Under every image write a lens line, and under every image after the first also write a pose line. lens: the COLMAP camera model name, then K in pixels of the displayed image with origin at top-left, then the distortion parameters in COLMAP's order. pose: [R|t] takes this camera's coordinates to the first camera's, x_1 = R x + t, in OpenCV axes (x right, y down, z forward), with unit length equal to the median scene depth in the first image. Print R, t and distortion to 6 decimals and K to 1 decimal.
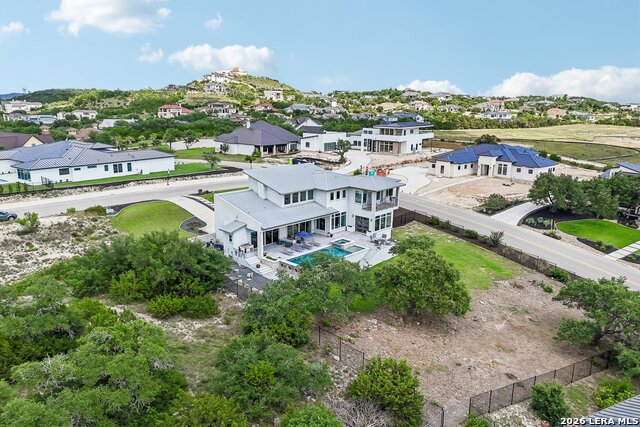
lens RADIAL K [[473.2, 0, 320.0], [0, 473.2, 213.5], [0, 0, 1]] dist [0.072283, -0.077348]
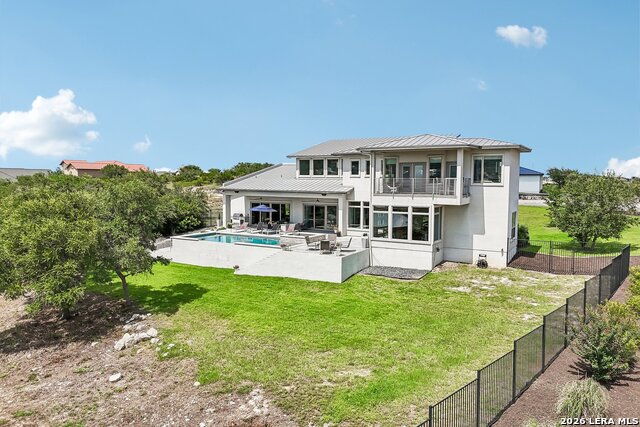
lens RADIAL K [[473.2, 0, 320.0], [0, 473.2, 213.5], [0, 0, 1]] dist [0.072283, -0.077348]
pose [[0.195446, 0.061270, -0.978799, 0.460880], [-0.227495, 0.973656, 0.015522, 0.015209], [0.953964, 0.219638, 0.204235, 0.647465]]
